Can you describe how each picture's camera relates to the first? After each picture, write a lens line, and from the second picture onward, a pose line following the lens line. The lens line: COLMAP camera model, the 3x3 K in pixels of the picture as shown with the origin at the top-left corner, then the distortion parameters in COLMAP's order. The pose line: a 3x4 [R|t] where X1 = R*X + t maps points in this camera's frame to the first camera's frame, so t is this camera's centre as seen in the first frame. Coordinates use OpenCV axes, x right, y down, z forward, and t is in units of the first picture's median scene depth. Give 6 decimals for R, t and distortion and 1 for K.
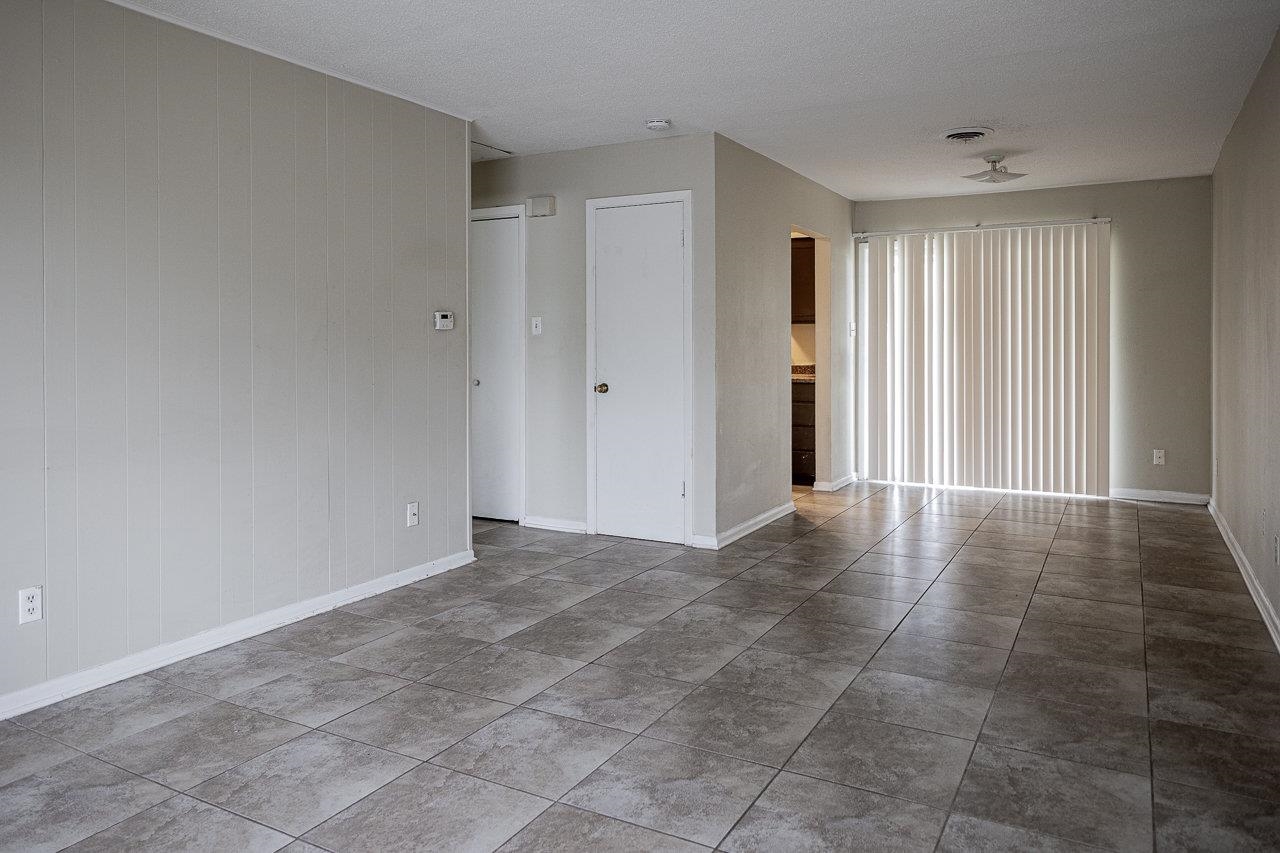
lens RADIAL K [[886.6, 0, 636.0], [0, 886.6, 349.0], [0, 0, 1]] dist [-0.012597, 0.001674]
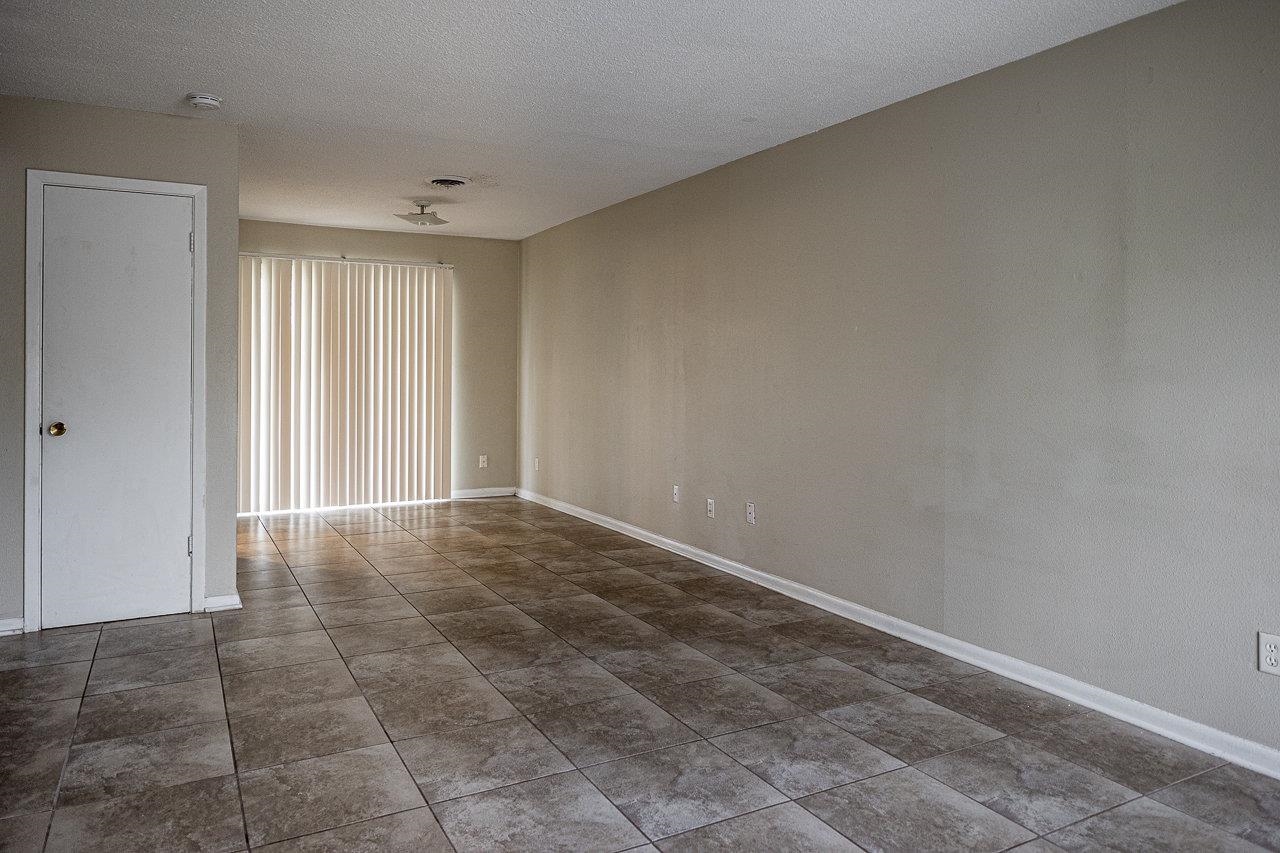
lens RADIAL K [[853.6, 0, 634.8], [0, 853.6, 364.6], [0, 0, 1]] dist [-0.013972, -0.001233]
pose [[0.538988, 0.007890, 0.842276, -0.620451], [0.001164, 0.999948, -0.010112, -0.002906], [-0.842313, 0.006430, 0.538951, 0.353832]]
